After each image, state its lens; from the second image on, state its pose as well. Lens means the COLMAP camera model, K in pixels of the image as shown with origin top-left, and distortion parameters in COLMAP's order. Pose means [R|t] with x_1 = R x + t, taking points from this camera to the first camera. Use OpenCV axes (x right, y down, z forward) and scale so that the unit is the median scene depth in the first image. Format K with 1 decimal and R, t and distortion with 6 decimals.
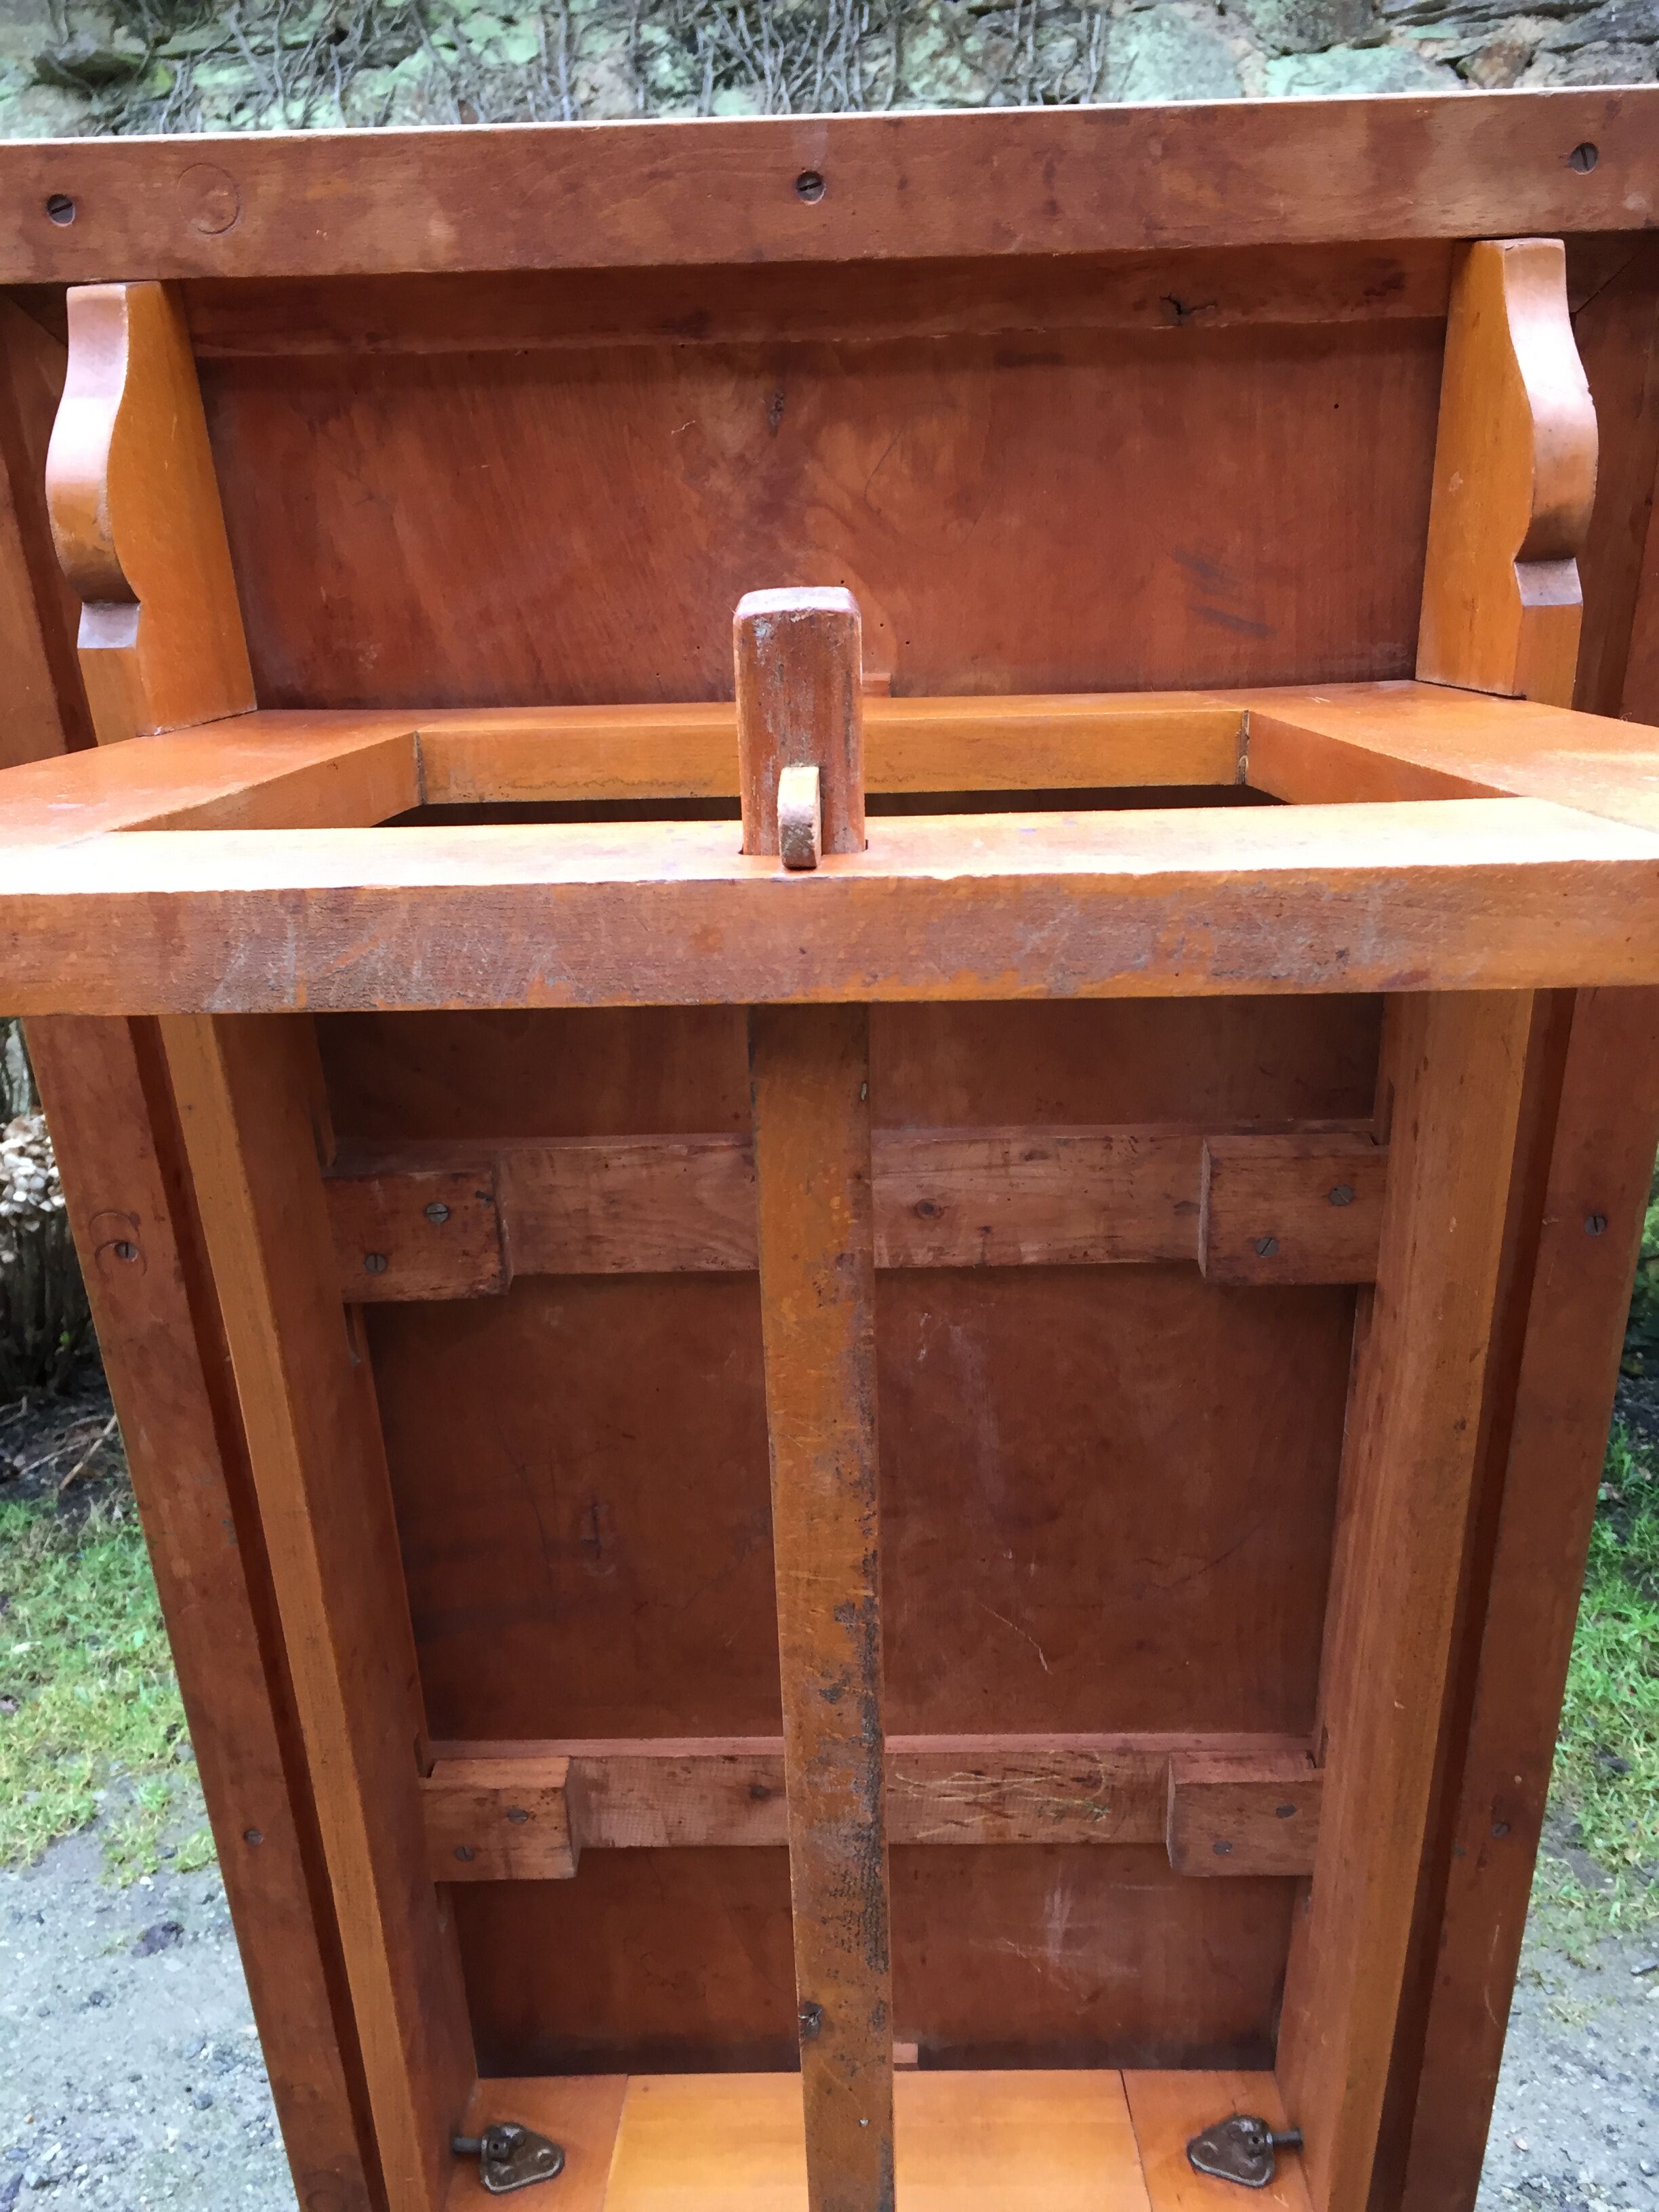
lens RADIAL K [[1942.4, 0, 827.7], [0, 1942.4, 1093.9], [0, 0, 1]] dist [0.091177, -0.125365]
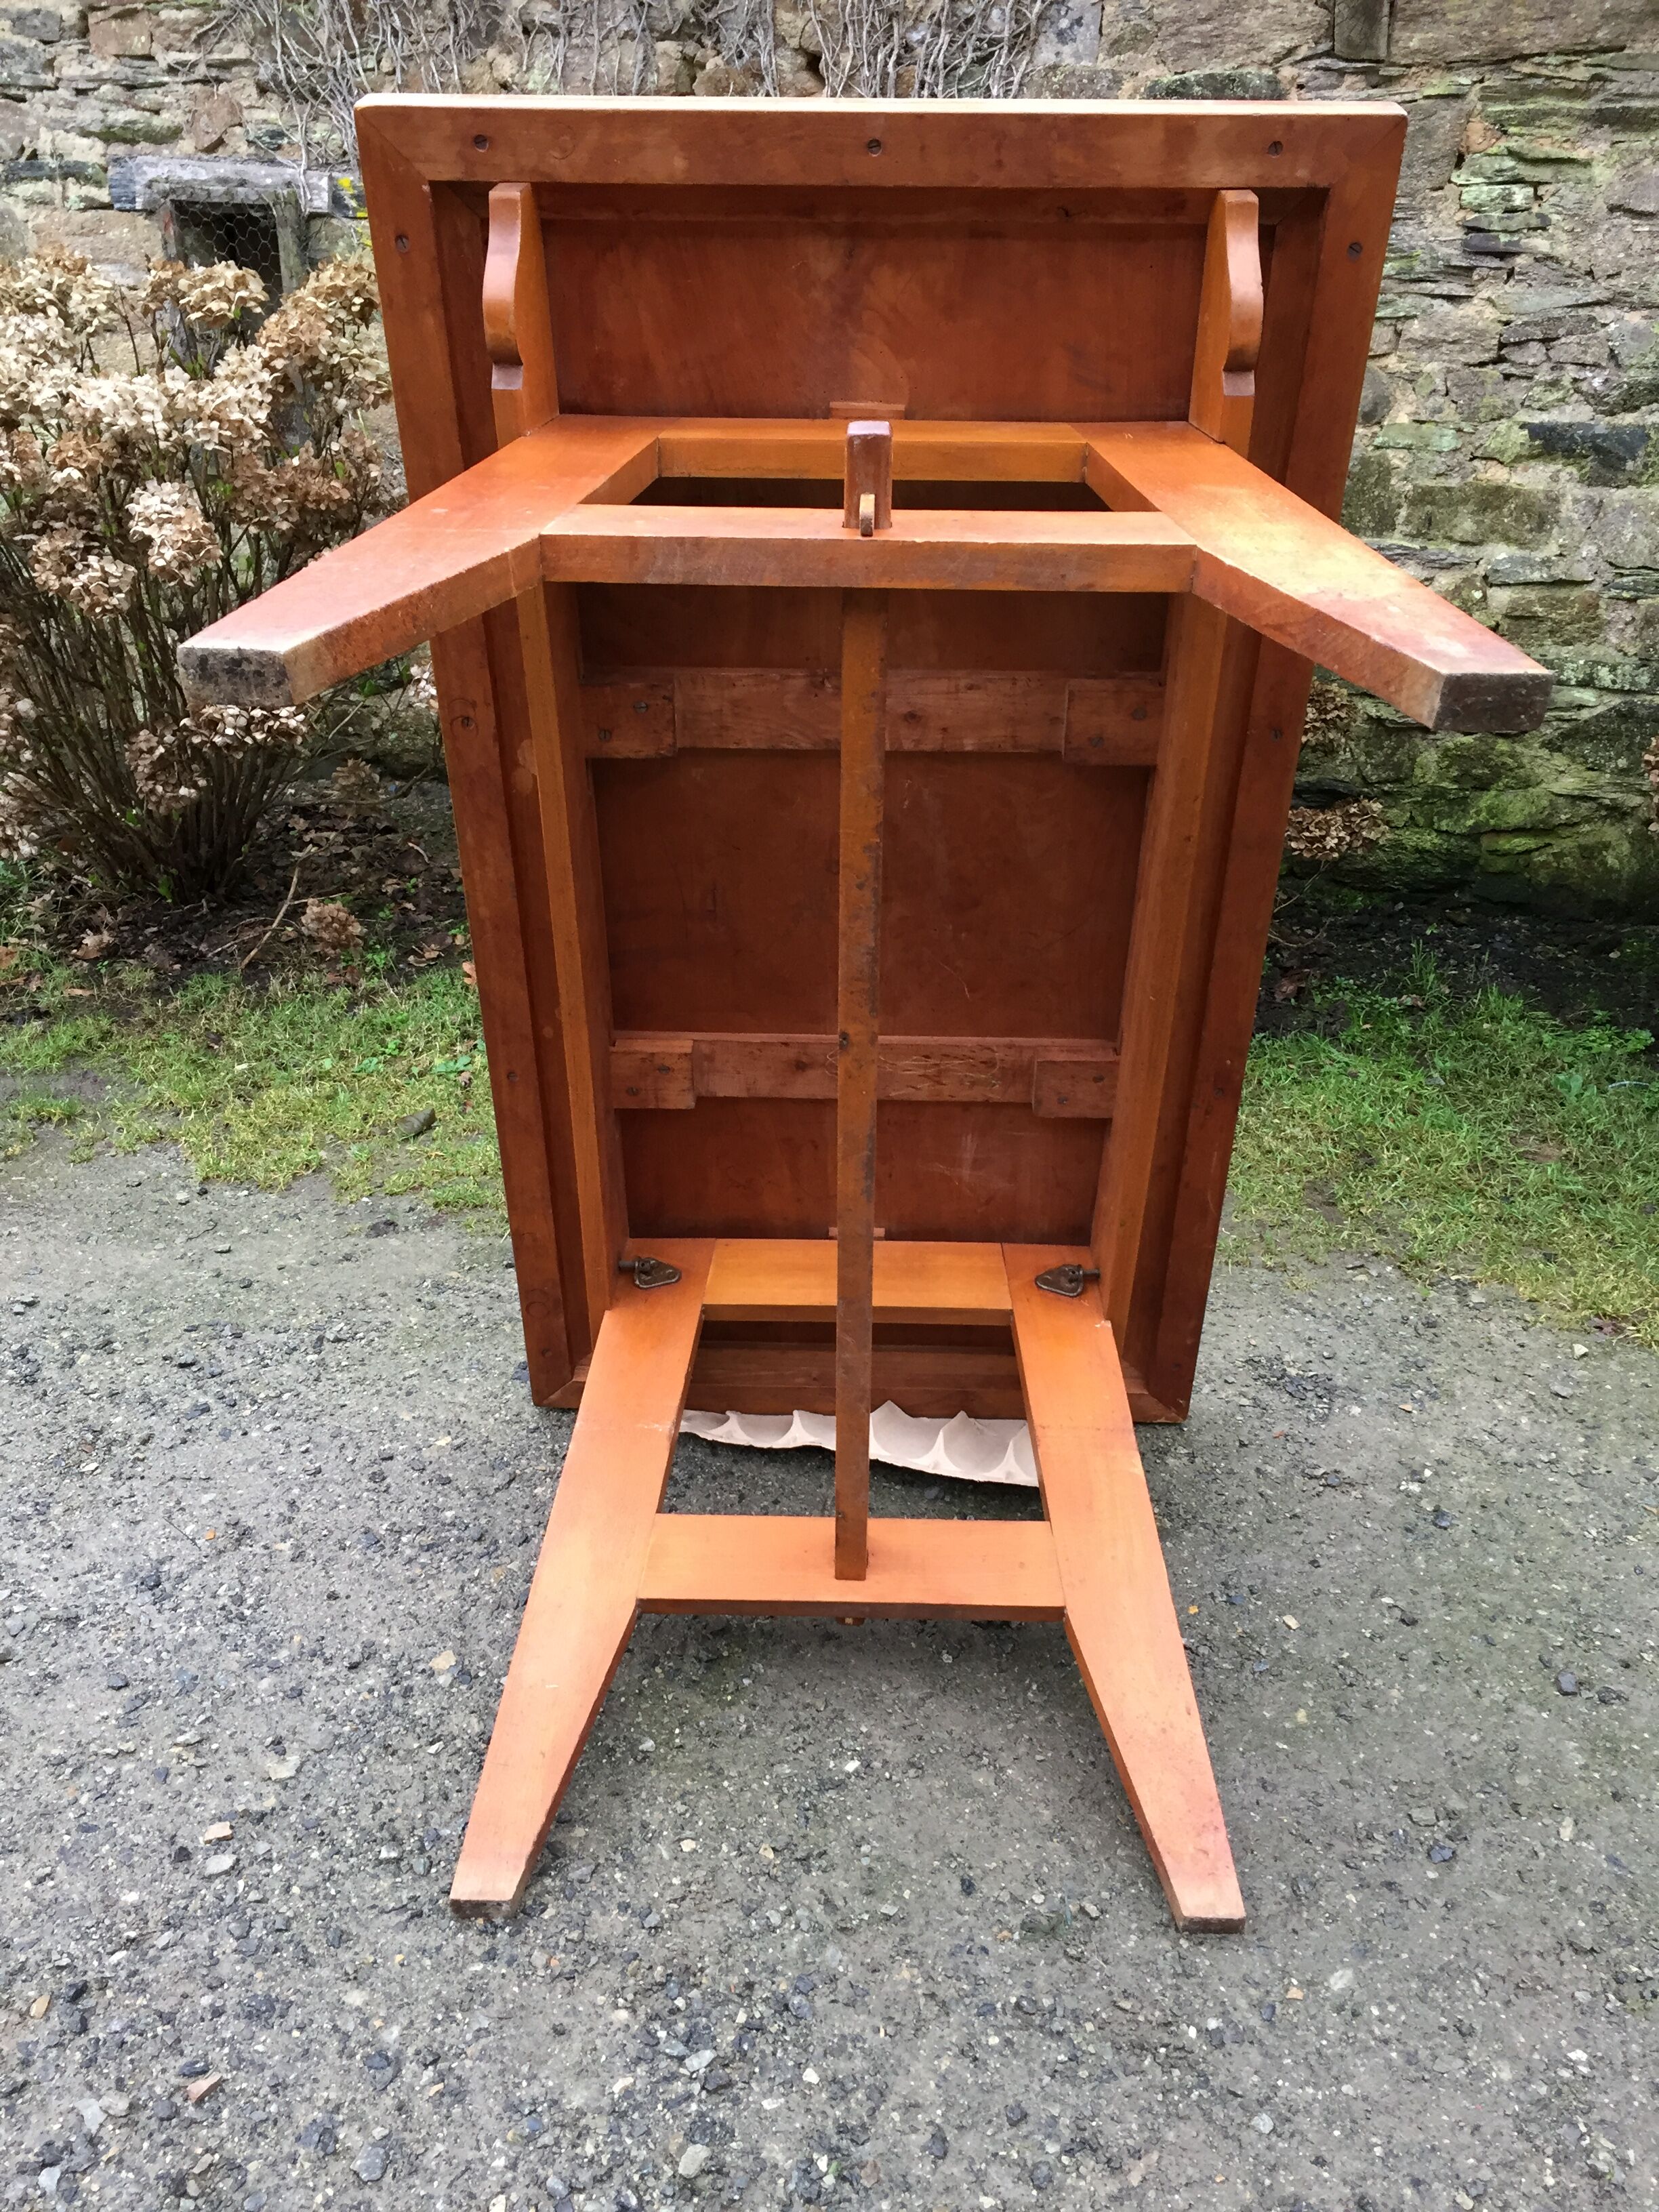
lens RADIAL K [[1942.4, 0, 828.5], [0, 1942.4, 1130.3], [0, 0, 1]] dist [0.091177, -0.125365]
pose [[0.999350, 0.034943, 0.008881, -0.024991], [-0.036031, 0.976800, 0.211100, 0.047861], [-0.001299, -0.211283, 0.977424, -0.733632]]
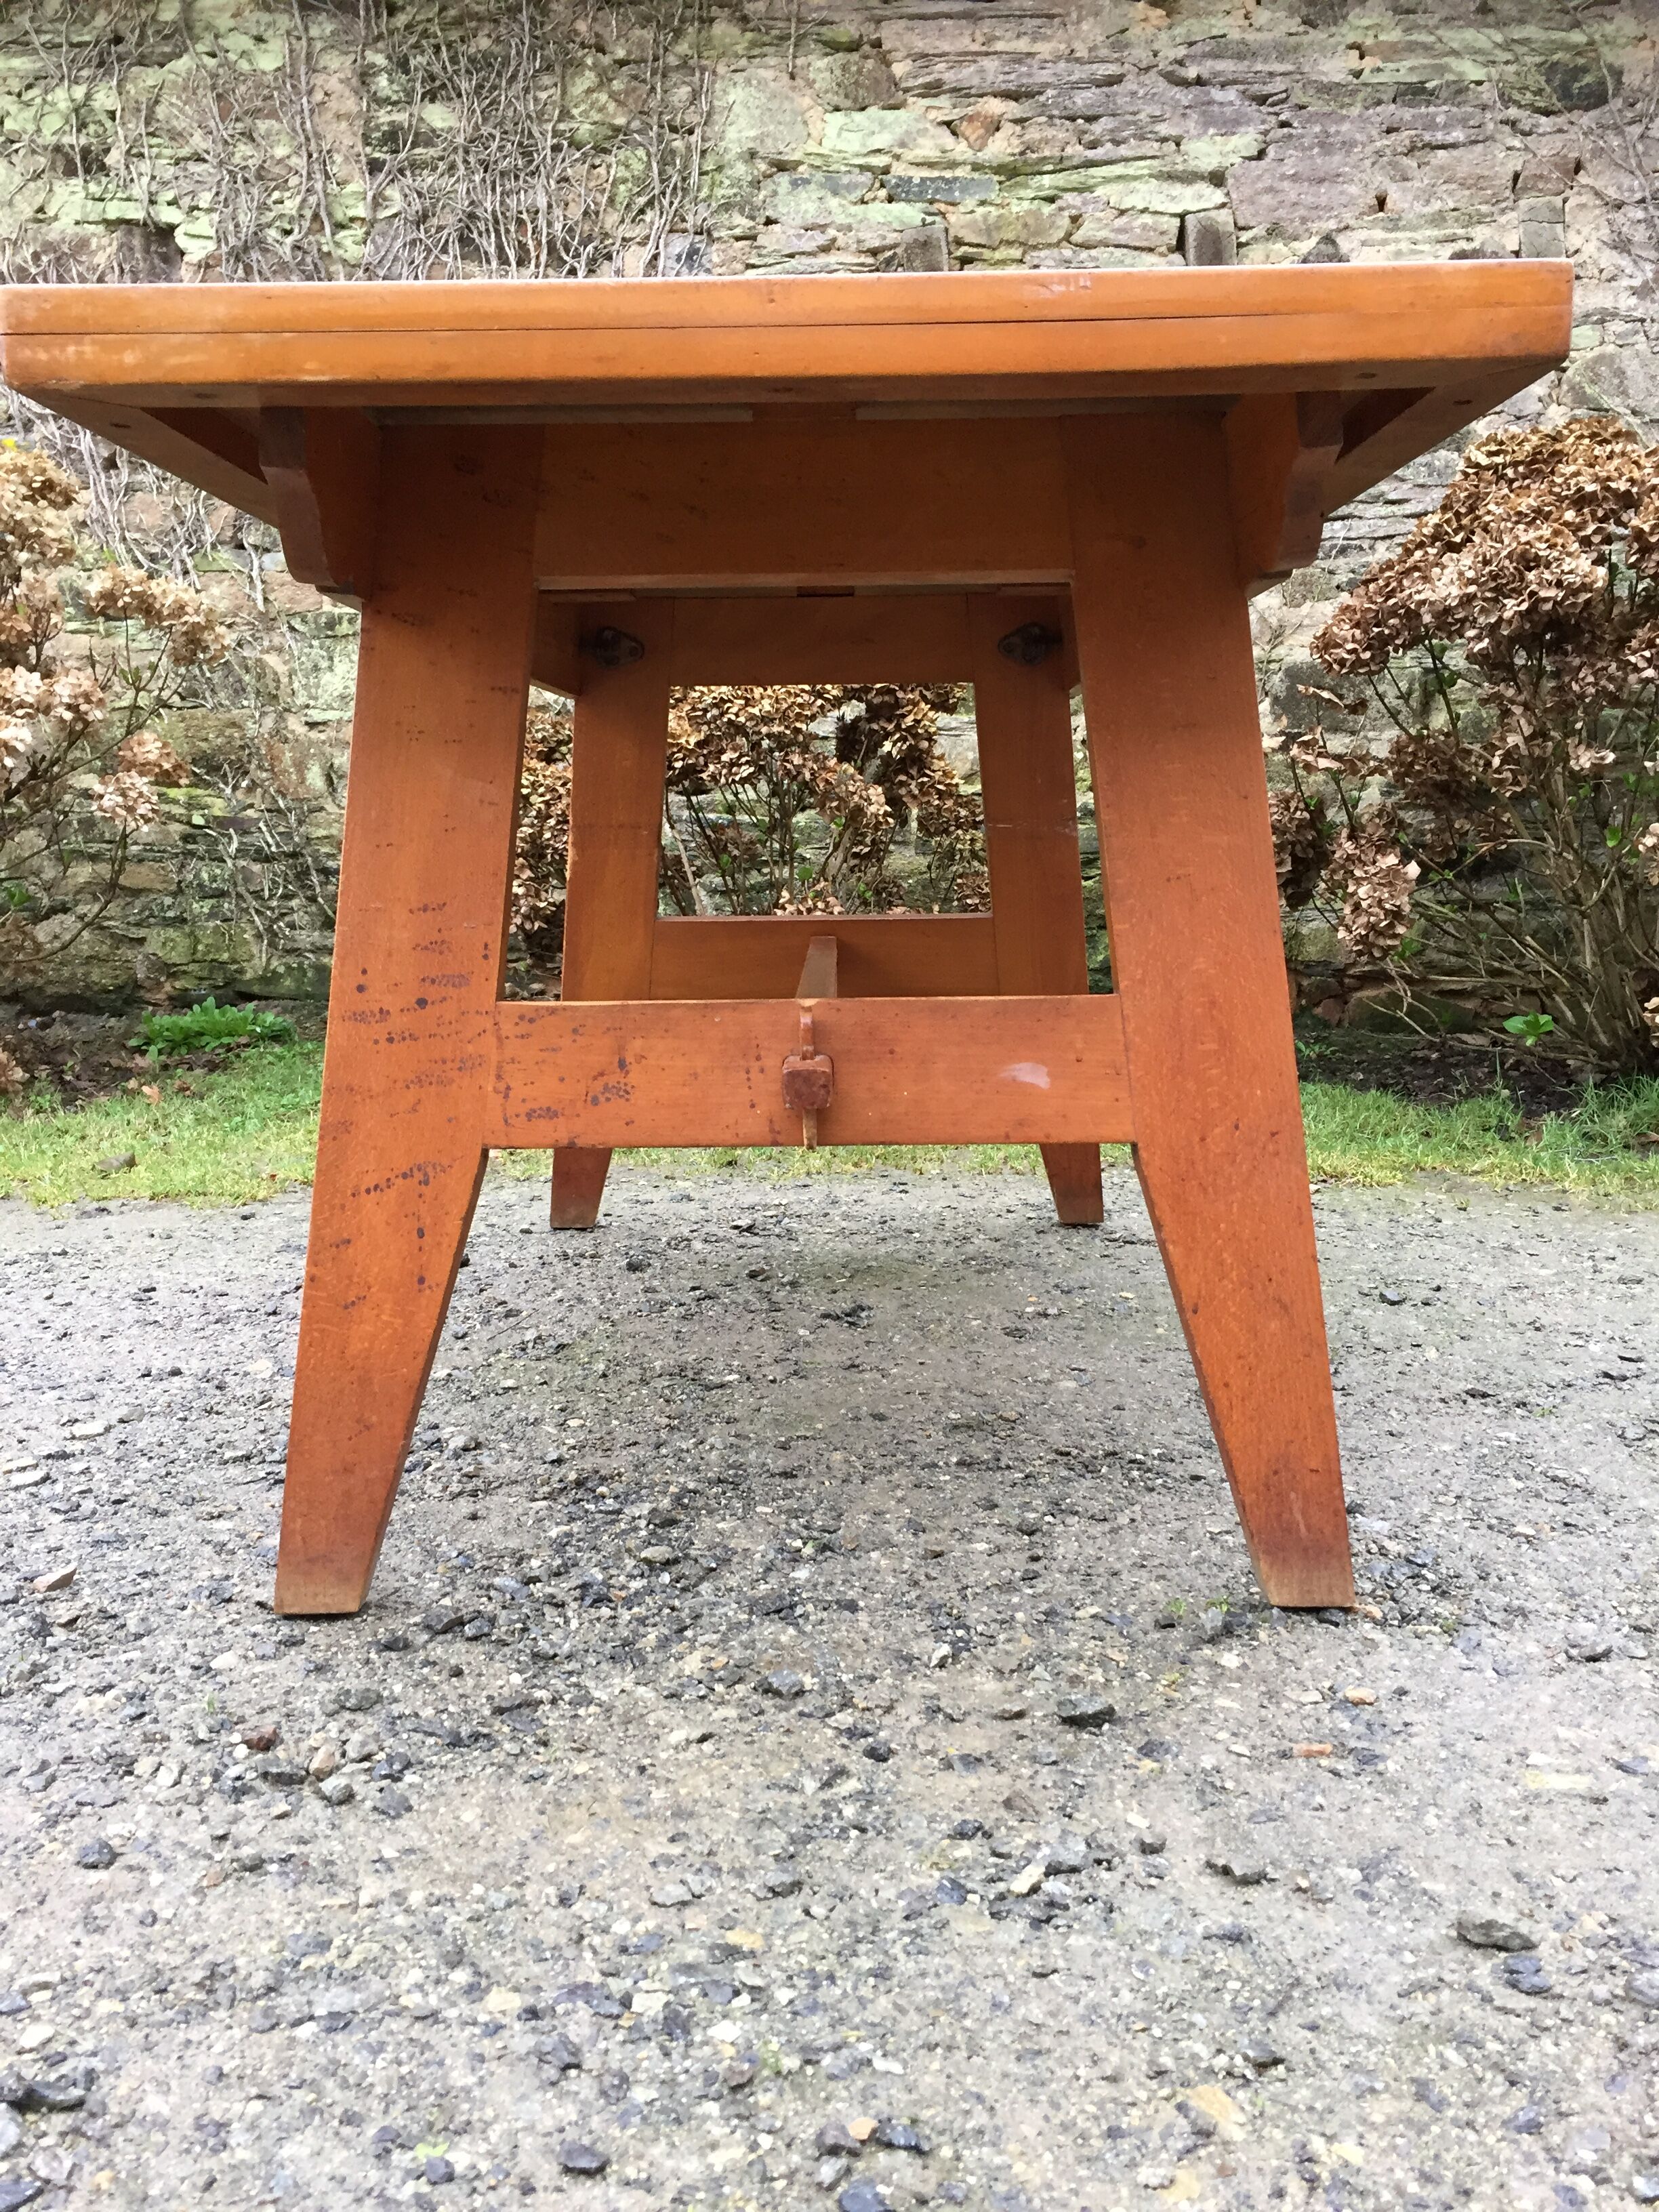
lens RADIAL K [[1942.4, 0, 853.0], [0, 1942.4, 1104.4], [0, 0, 1]] dist [0.091177, -0.125365]
pose [[0.972540, -0.004741, 0.232689, -0.236269], [0.030557, 0.993739, -0.107466, 0.864234], [-0.230723, 0.111625, 0.966595, -0.778685]]
